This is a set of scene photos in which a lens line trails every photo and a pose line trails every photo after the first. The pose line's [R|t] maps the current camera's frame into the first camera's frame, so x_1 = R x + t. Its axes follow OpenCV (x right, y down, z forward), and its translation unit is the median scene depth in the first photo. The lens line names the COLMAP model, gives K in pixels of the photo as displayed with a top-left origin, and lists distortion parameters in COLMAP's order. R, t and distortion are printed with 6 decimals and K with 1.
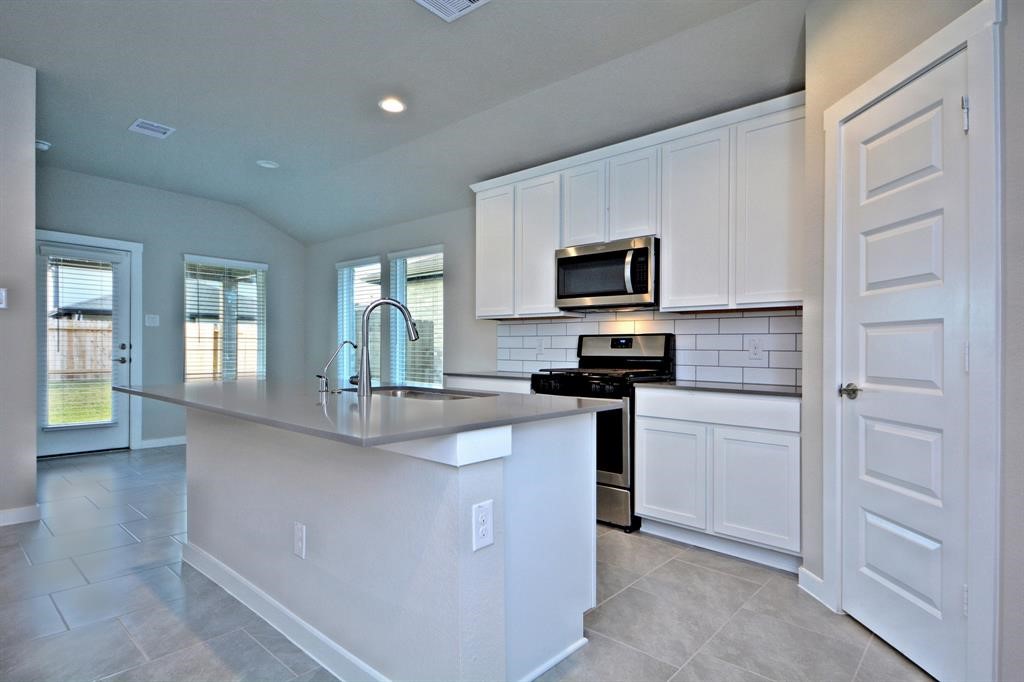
lens RADIAL K [[535.7, 0, 505.1], [0, 535.7, 347.9], [0, 0, 1]] dist [0.001650, 0.000193]
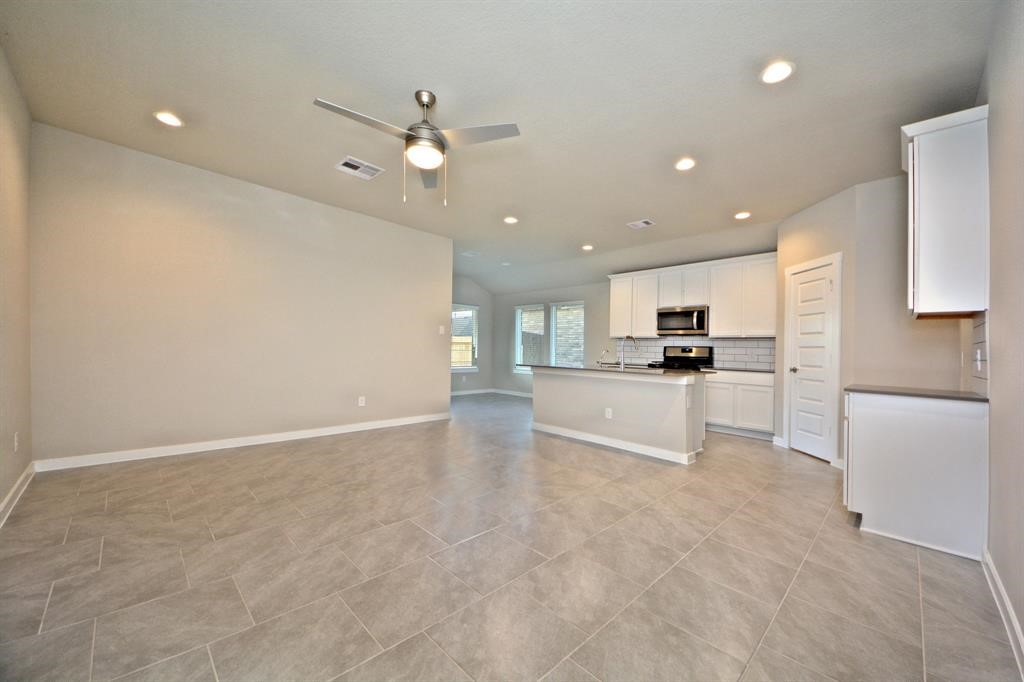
lens RADIAL K [[384.7, 0, 511.9], [0, 384.7, 350.2], [0, 0, 1]] dist [0.021311, -0.011751]
pose [[0.998745, 0.015084, -0.047760, -0.464874], [-0.014928, 0.999882, 0.003605, -0.005341], [0.047809, -0.002887, 0.998852, -0.693203]]
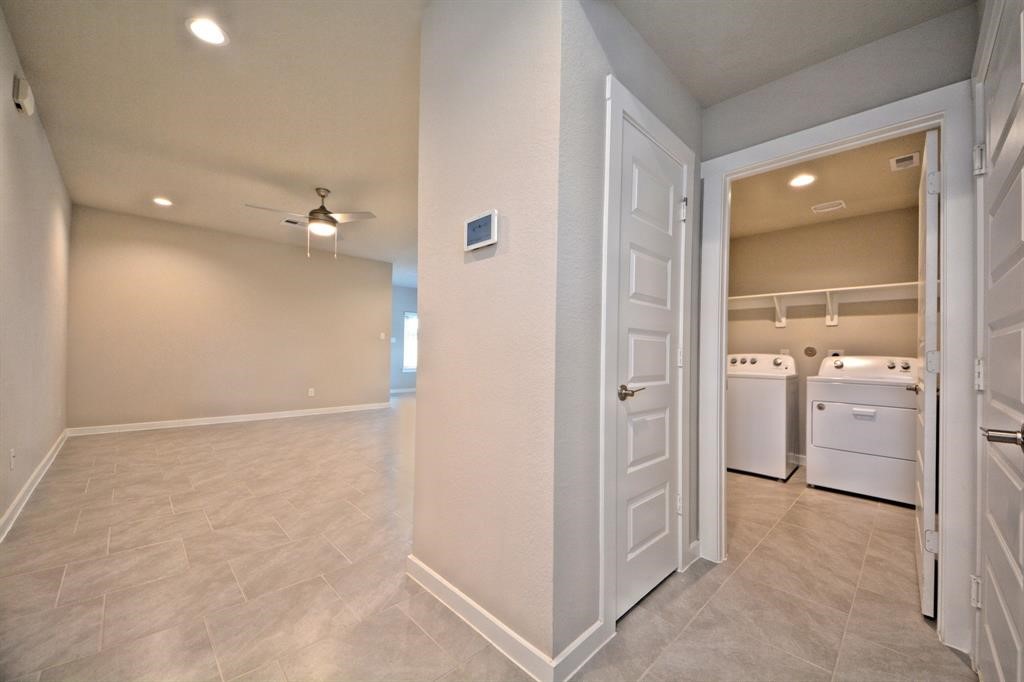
lens RADIAL K [[377.5, 0, 516.5], [0, 377.5, 349.0], [0, 0, 1]] dist [-0.009404, -0.000168]
pose [[0.999475, 0.006867, -0.031665, -0.053043], [-0.007289, 0.999886, -0.013225, 0.002487], [0.031571, 0.013449, 0.999411, -1.064032]]
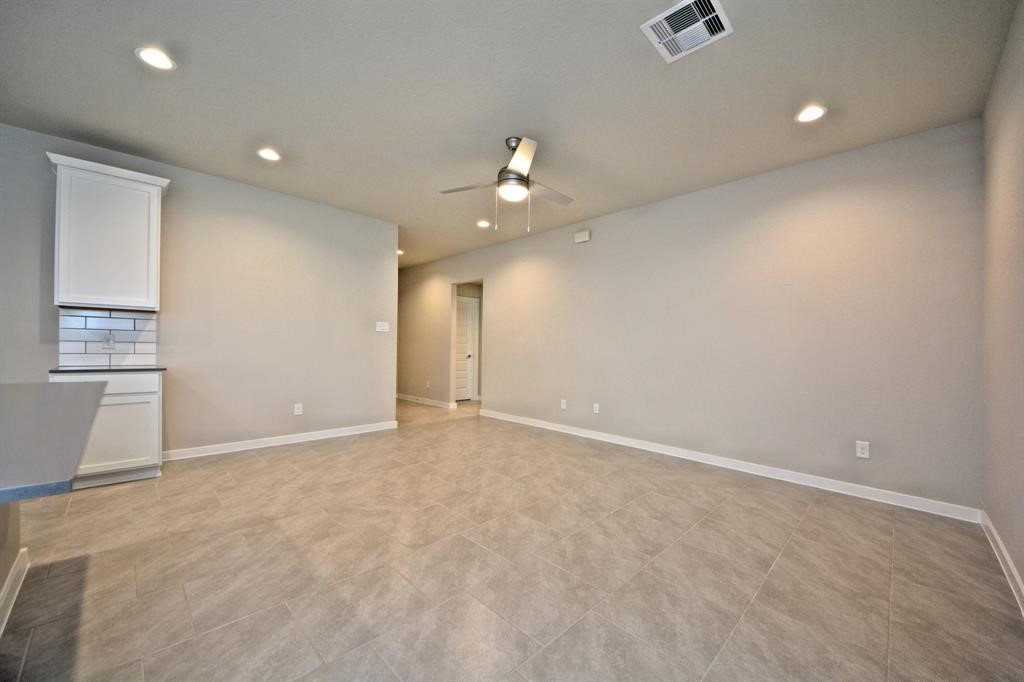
lens RADIAL K [[384.7, 0, 511.9], [0, 384.7, 350.2], [0, 0, 1]] dist [0.021311, -0.011751]
pose [[-0.998718, -0.030548, 0.040353, -0.698373], [-0.030355, 0.999525, 0.005383, -0.010367], [-0.040498, 0.004151, -0.999171, 0.880542]]
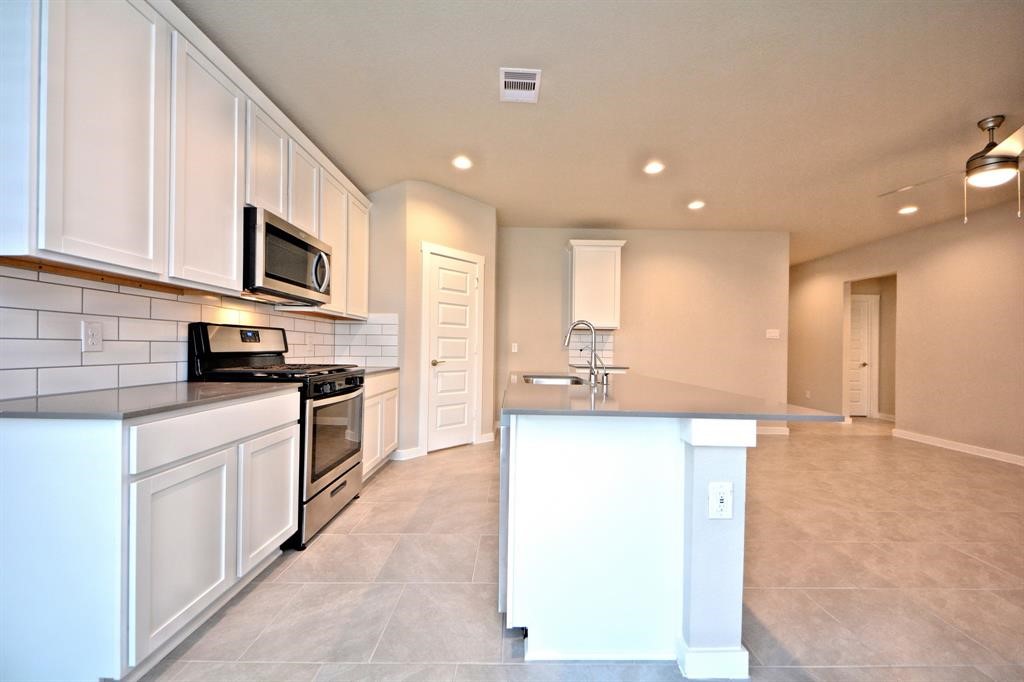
lens RADIAL K [[383.3, 0, 516.3], [0, 383.3, 343.7], [0, 0, 1]] dist [0.010497, -0.011859]
pose [[-0.681950, -0.013215, 0.731280, -0.567502], [-0.025045, 0.999672, -0.005291, -0.004792], [-0.730970, -0.021923, -0.682057, 1.181576]]
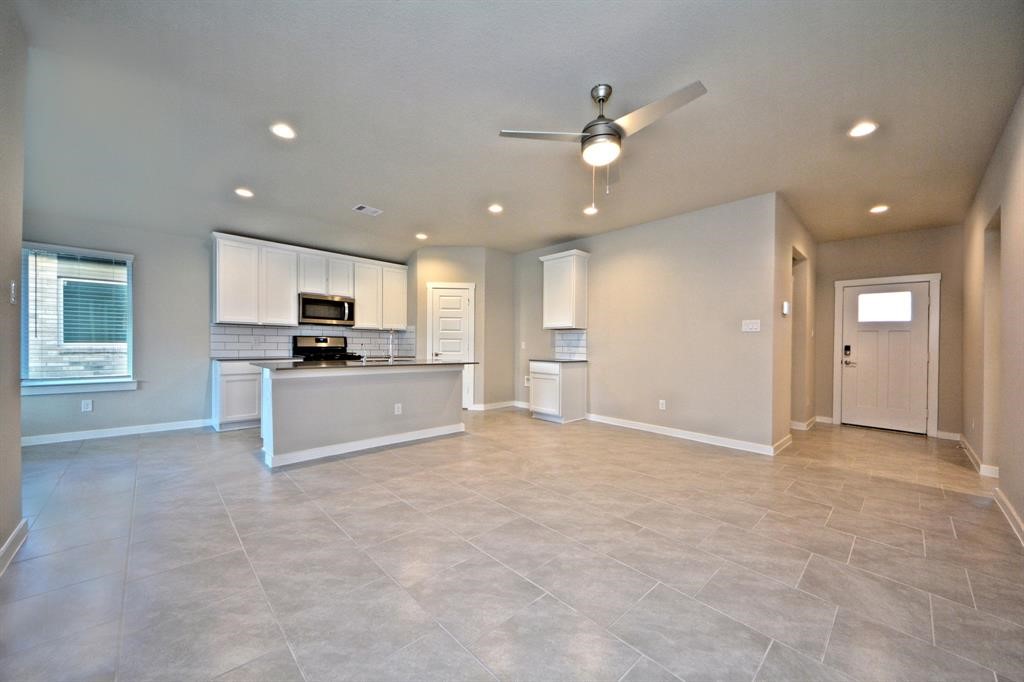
lens RADIAL K [[378.8, 0, 515.2], [0, 378.8, 347.2], [0, 0, 1]] dist [0.024177, -0.015281]
pose [[0.059642, -0.013677, 0.998126, -1.359609], [-0.012493, 0.999818, 0.014447, -0.014720], [-0.998142, -0.013331, 0.059460, 0.132618]]
